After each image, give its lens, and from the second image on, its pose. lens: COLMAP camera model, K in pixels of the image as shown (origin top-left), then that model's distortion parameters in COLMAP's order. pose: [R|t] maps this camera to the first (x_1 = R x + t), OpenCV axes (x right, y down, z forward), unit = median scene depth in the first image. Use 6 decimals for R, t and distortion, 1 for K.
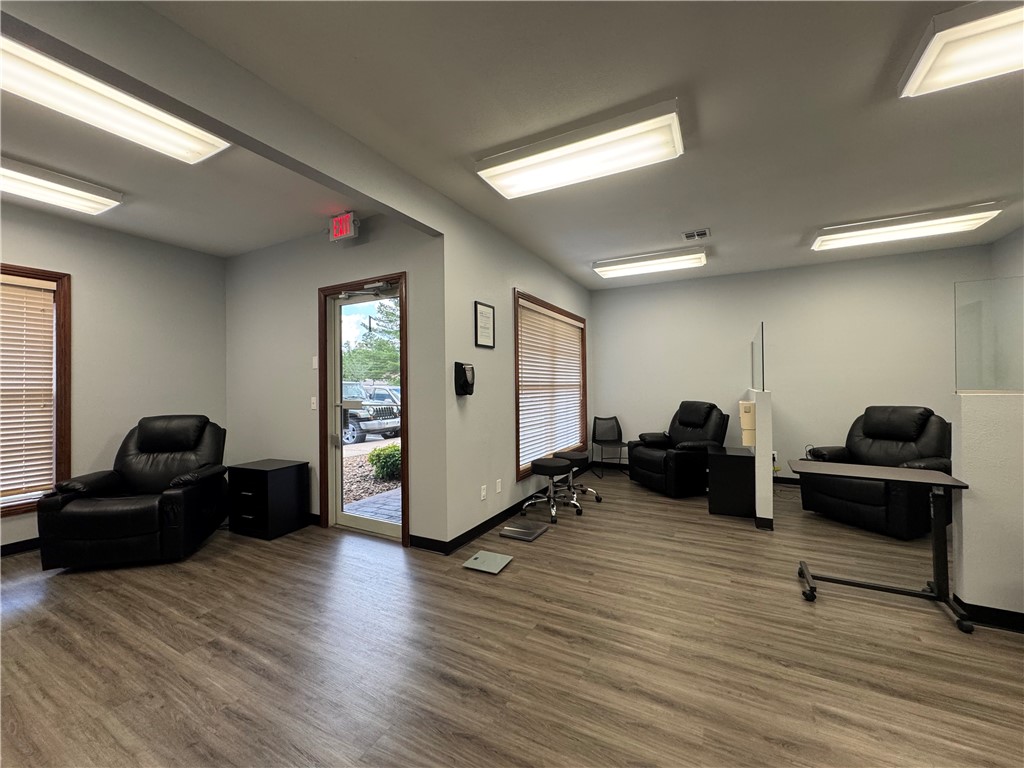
lens RADIAL K [[406.1, 0, 513.3], [0, 406.1, 383.1], [0, 0, 1]] dist [-0.001679, -0.000017]
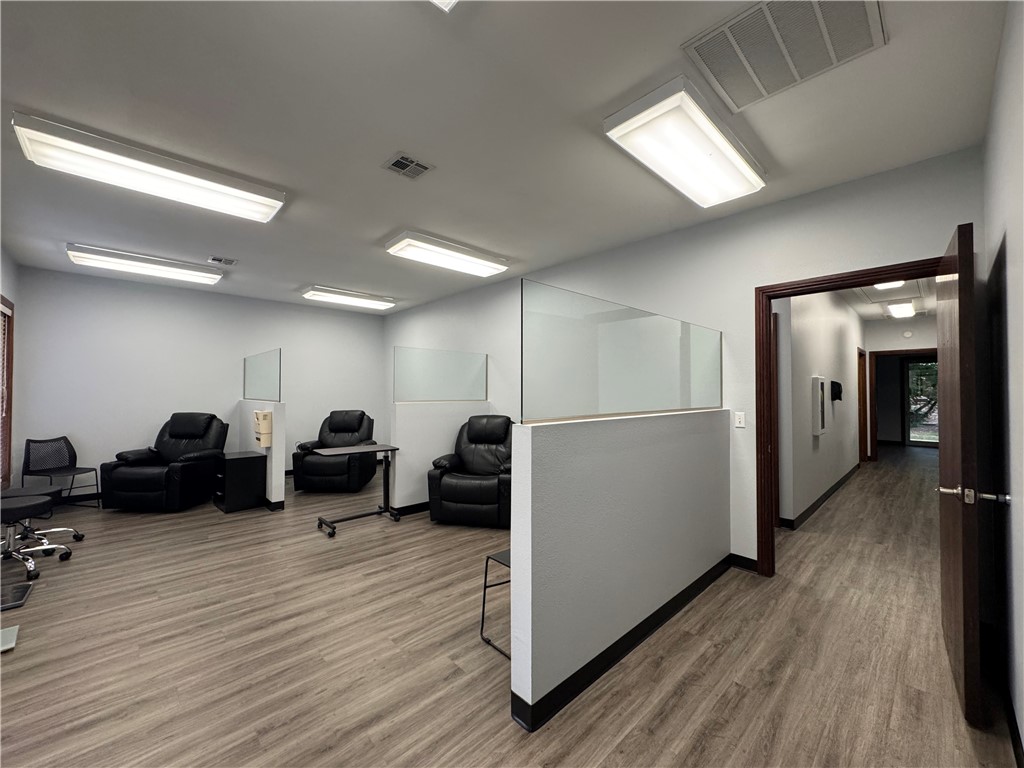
lens RADIAL K [[406.1, 0, 513.3], [0, 406.1, 383.1], [0, 0, 1]] dist [-0.001679, -0.000017]
pose [[0.312009, 0.028202, 0.949660, -0.403354], [-0.010237, 0.999601, -0.026322, -0.015479], [-0.950024, -0.001509, 0.312173, -0.110336]]
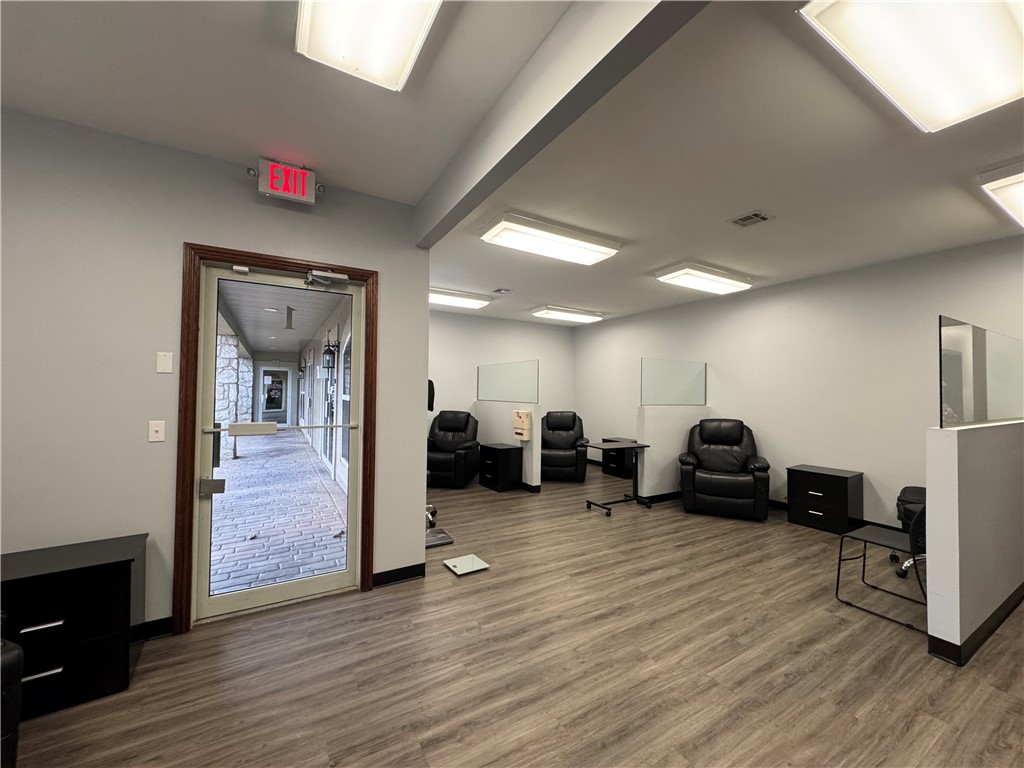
lens RADIAL K [[406.1, 0, 513.3], [0, 406.1, 383.1], [0, 0, 1]] dist [-0.001679, -0.000017]
pose [[0.519471, 0.034574, 0.853788, -0.835673], [-0.021174, 0.999395, -0.027587, -0.016881], [-0.854225, -0.003747, 0.519889, 0.289139]]
